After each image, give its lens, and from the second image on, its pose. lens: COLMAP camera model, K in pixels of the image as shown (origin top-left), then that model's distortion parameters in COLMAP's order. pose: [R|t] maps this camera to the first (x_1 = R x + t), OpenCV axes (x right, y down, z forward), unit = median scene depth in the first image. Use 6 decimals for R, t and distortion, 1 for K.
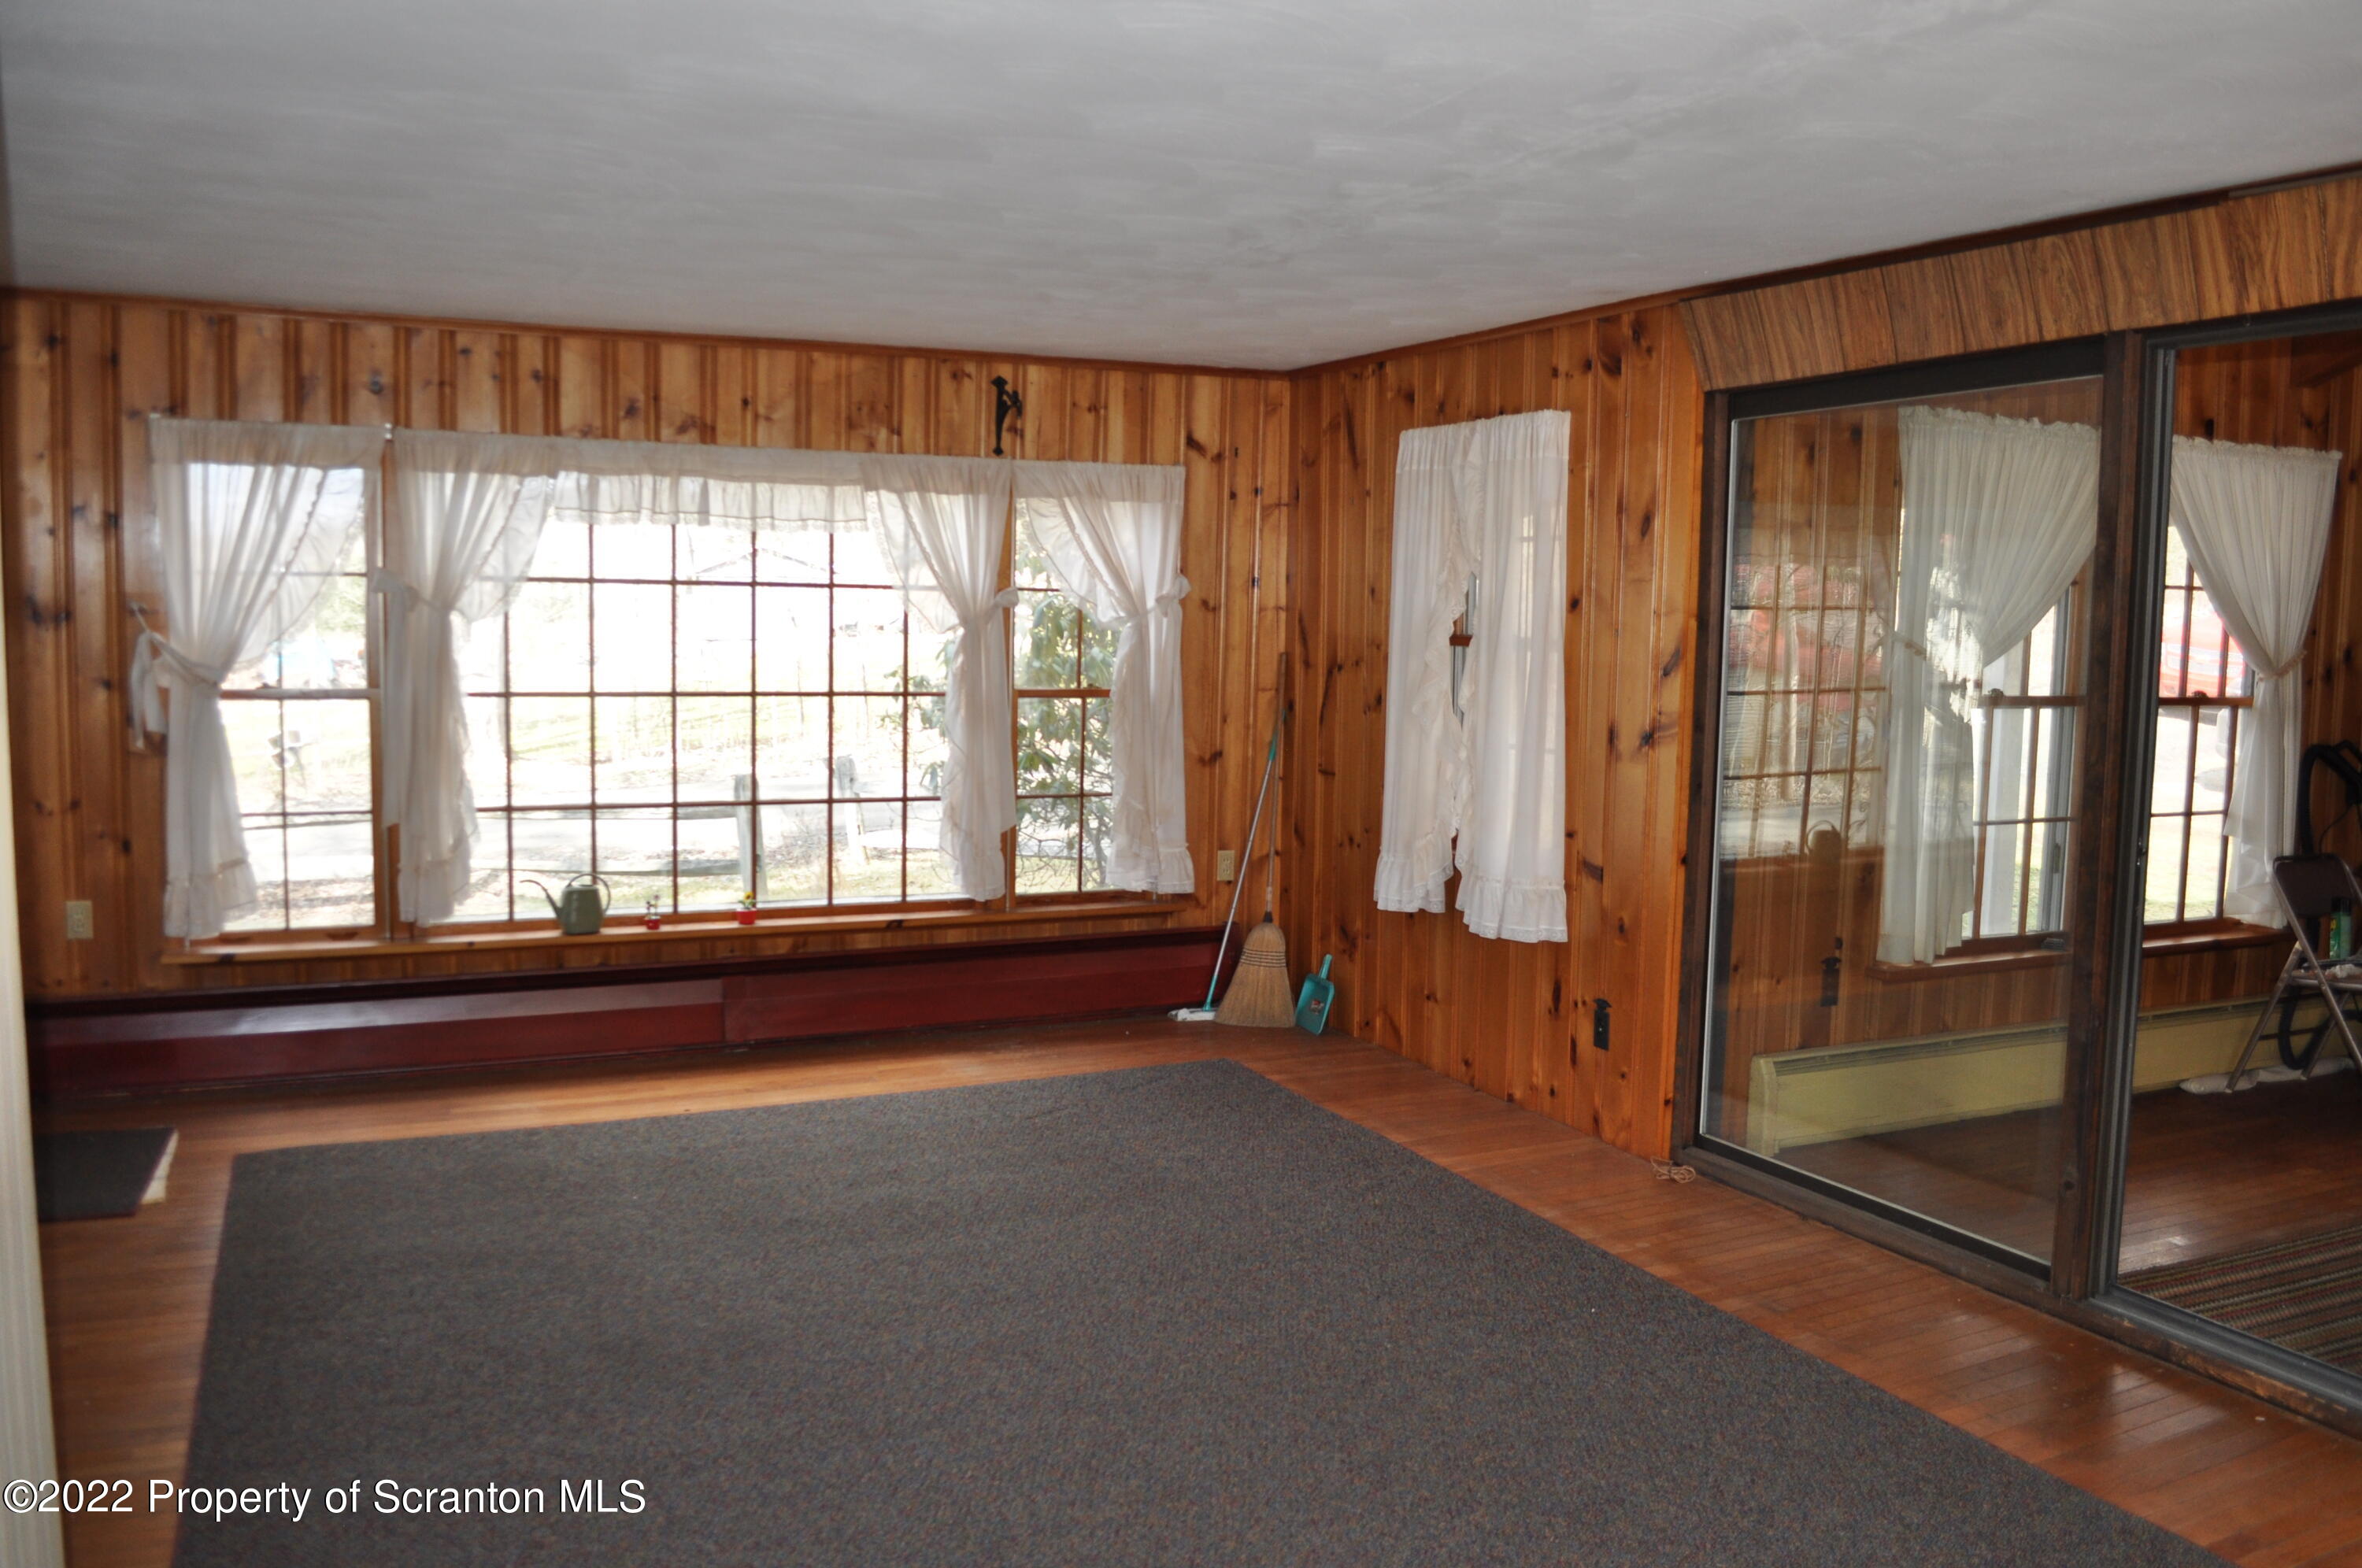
lens RADIAL K [[1850.6, 0, 1172.5], [0, 1850.6, 782.7], [0, 0, 1]] dist [-0.083763, 0.010309]
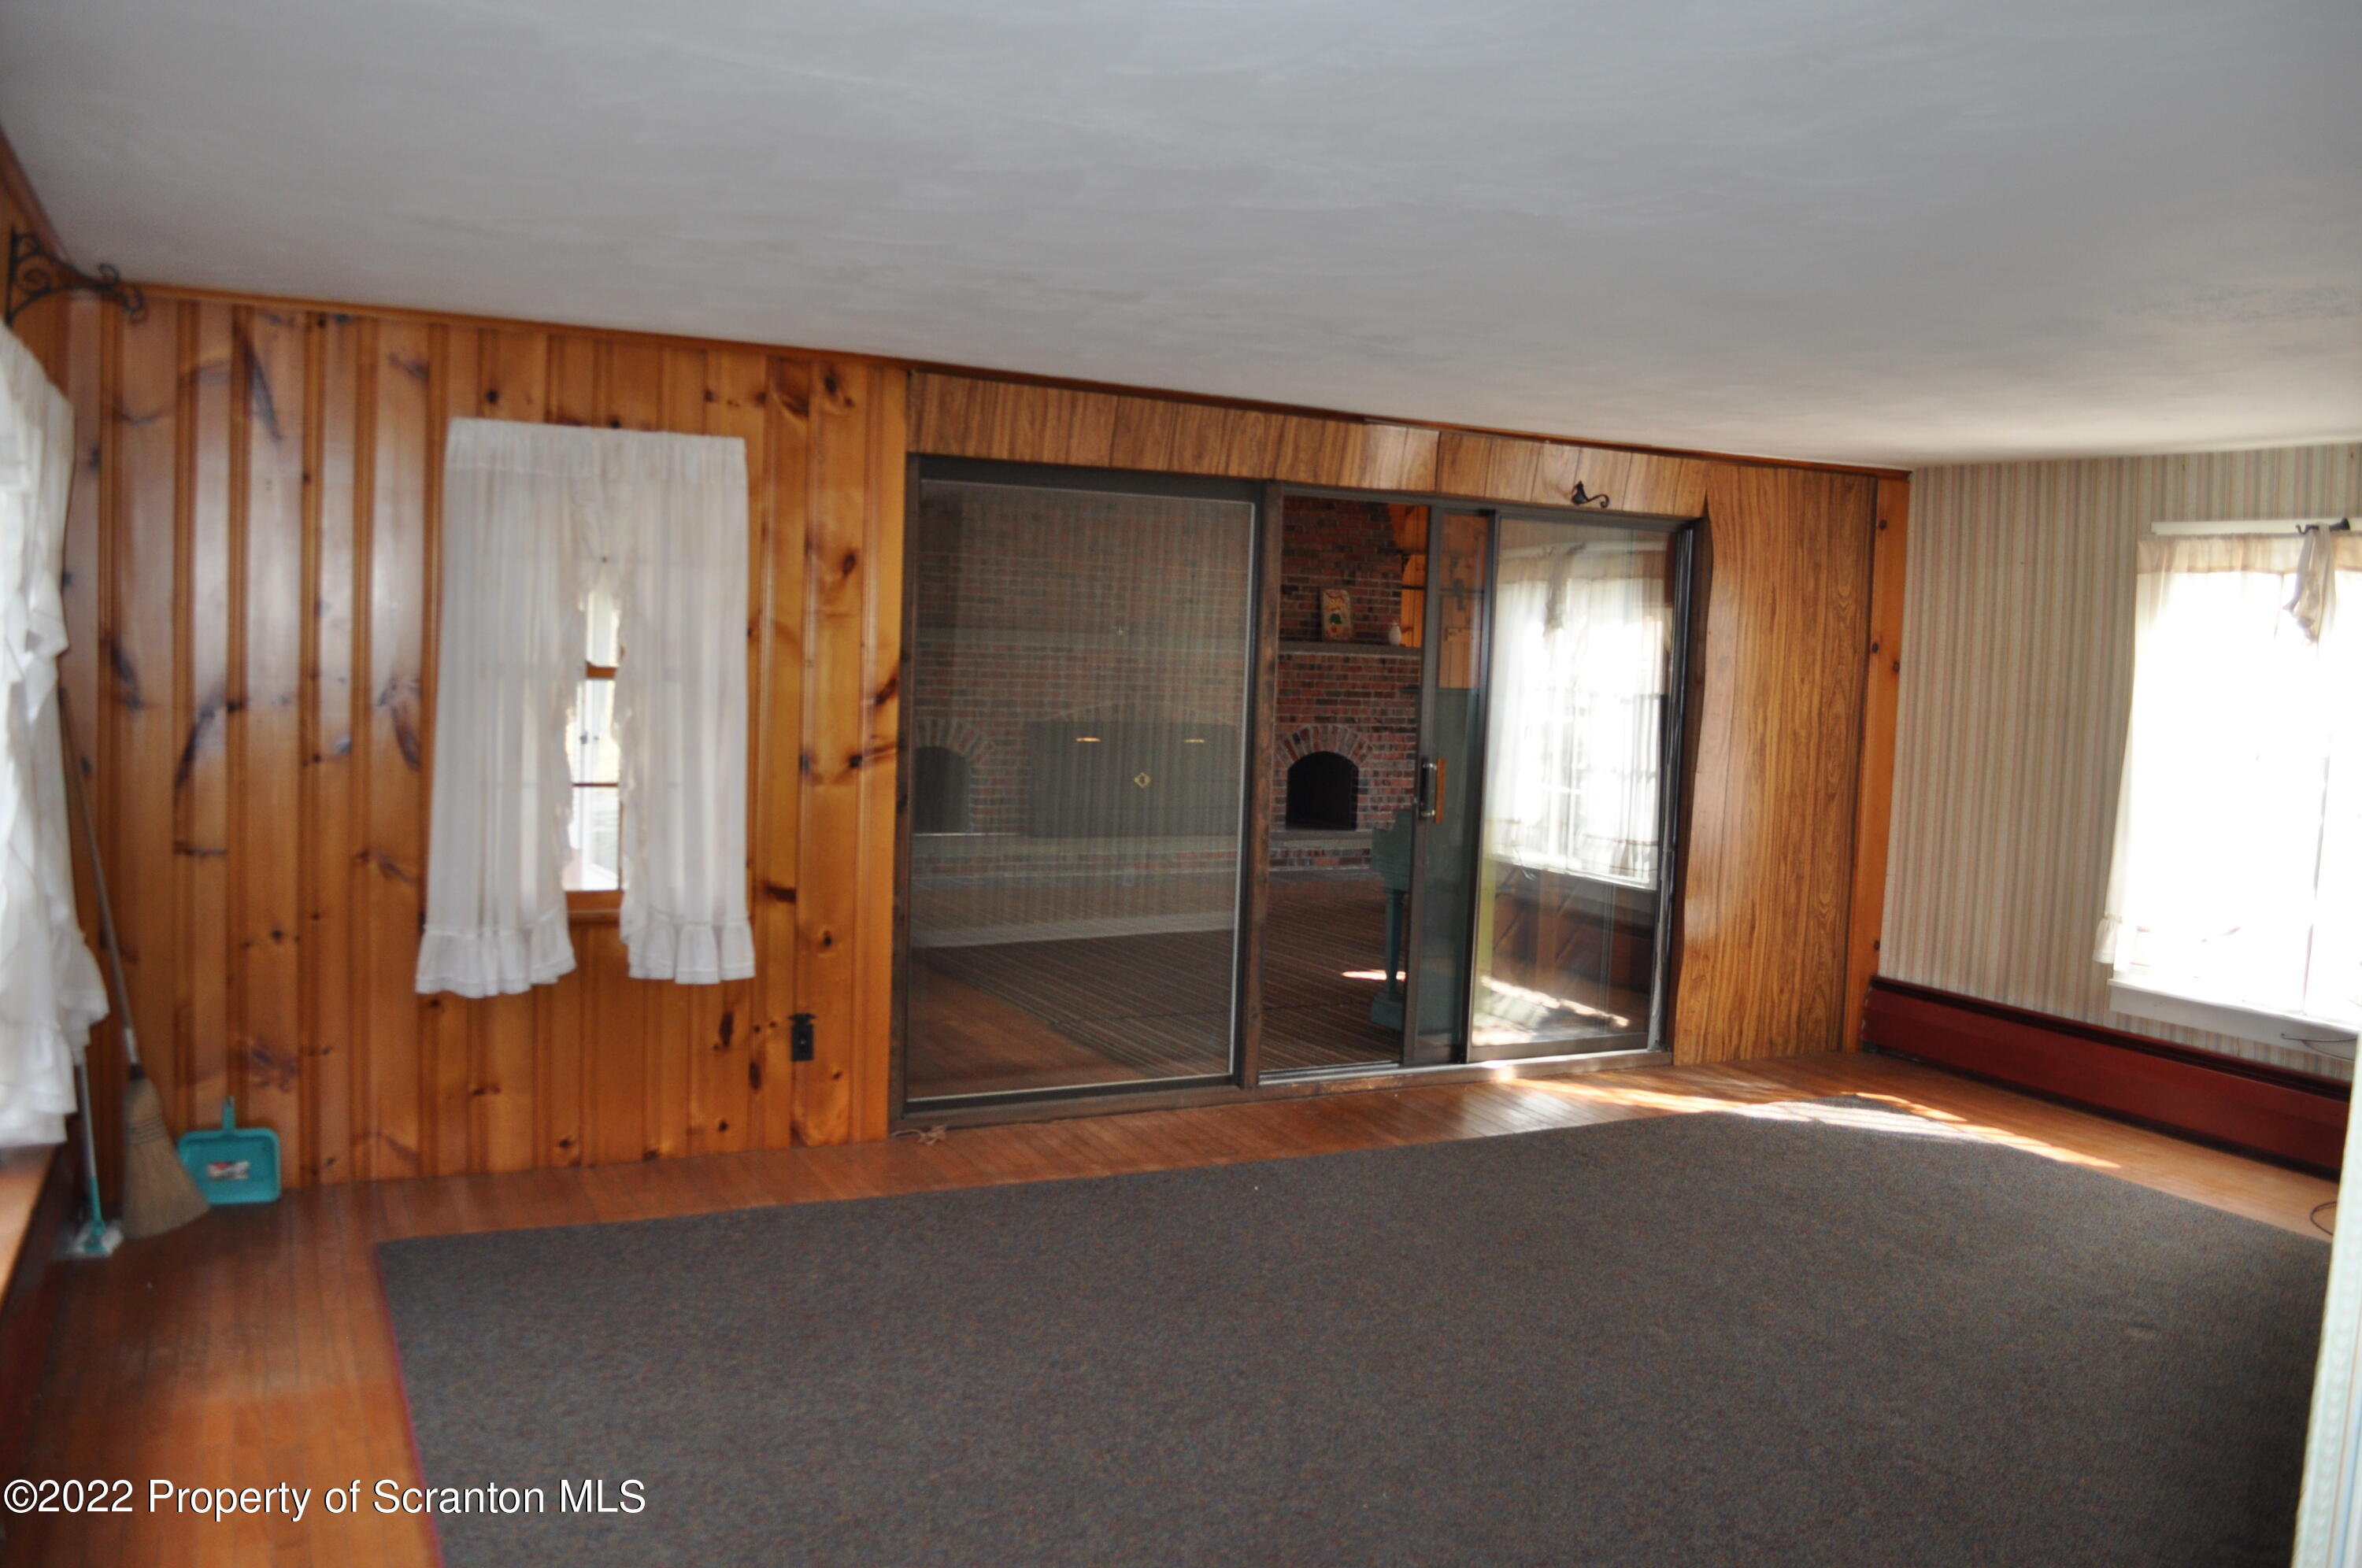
lens RADIAL K [[1850.6, 0, 1172.5], [0, 1850.6, 782.7], [0, 0, 1]] dist [-0.083763, 0.010309]
pose [[-0.030503, -0.088036, 0.995650, -0.842241], [0.057535, 0.994307, 0.089680, -0.098916], [-0.997877, 0.060020, -0.025265, 0.847735]]
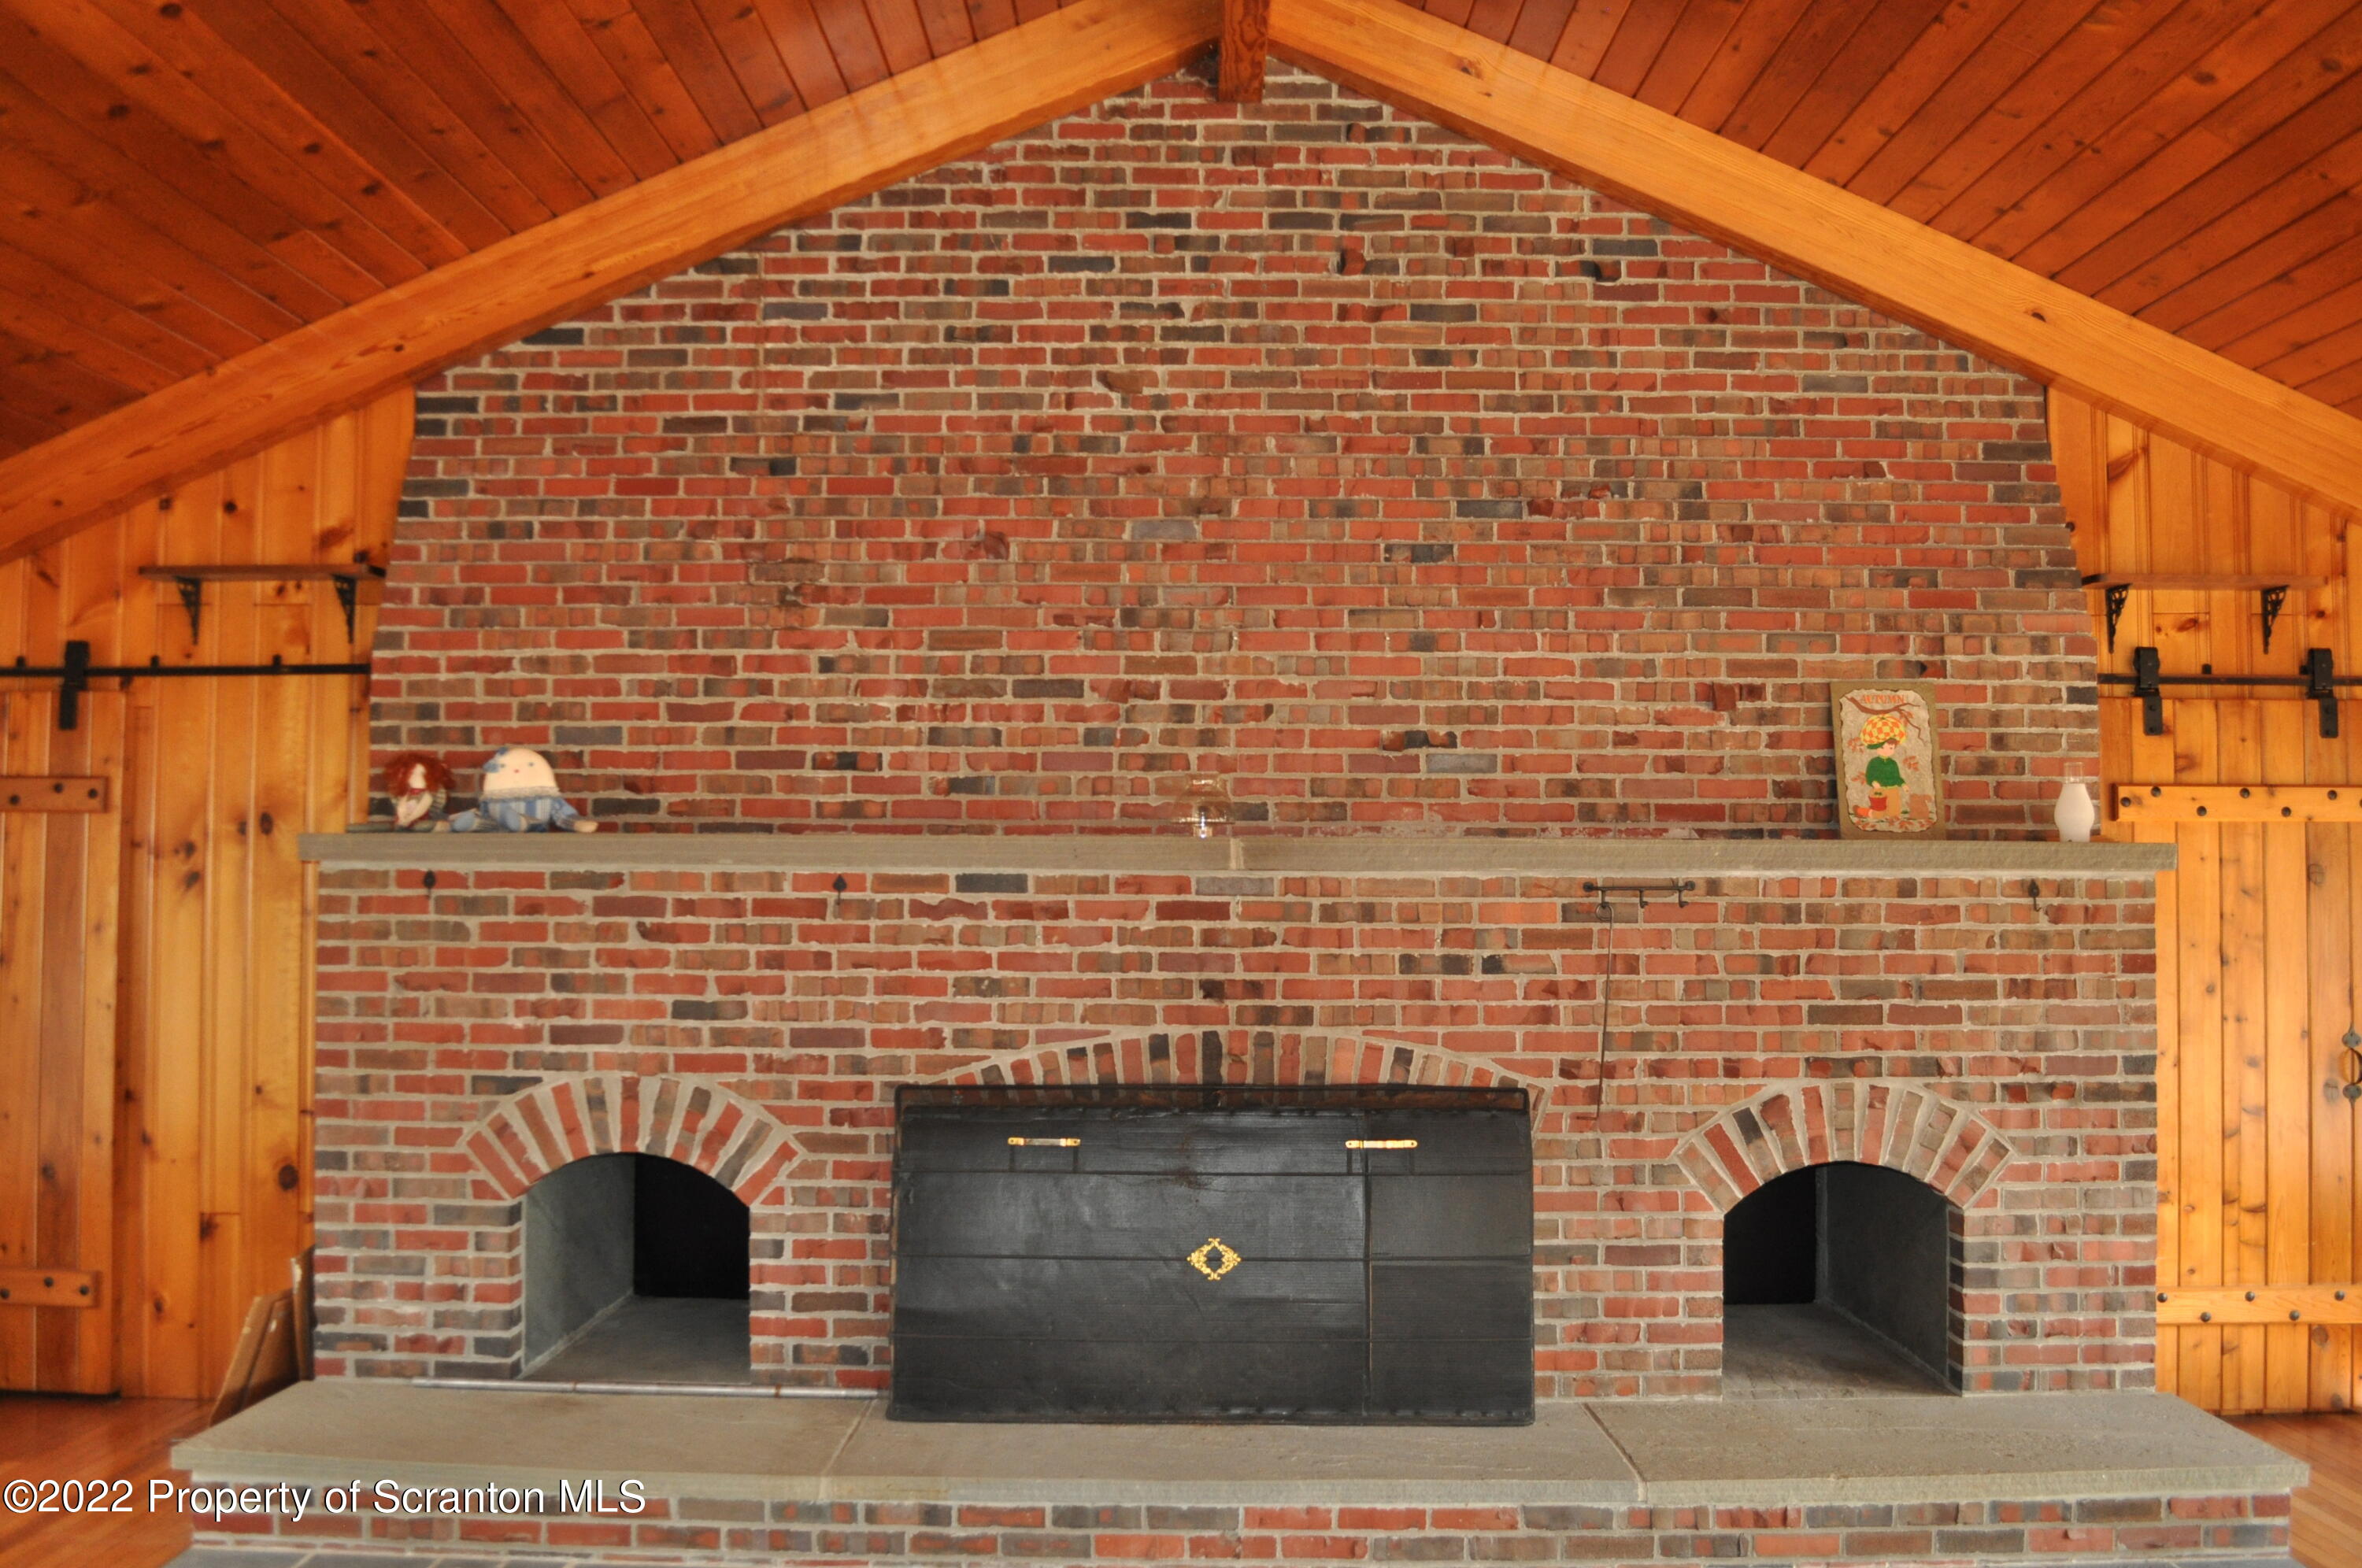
lens RADIAL K [[1850.6, 0, 1172.5], [0, 1850.6, 782.7], [0, 0, 1]] dist [-0.083763, 0.010309]
pose [[0.427616, 0.024360, 0.903632, -0.070136], [0.087237, 0.993859, -0.068074, -0.073761], [-0.899741, 0.107940, 0.422865, 0.671460]]
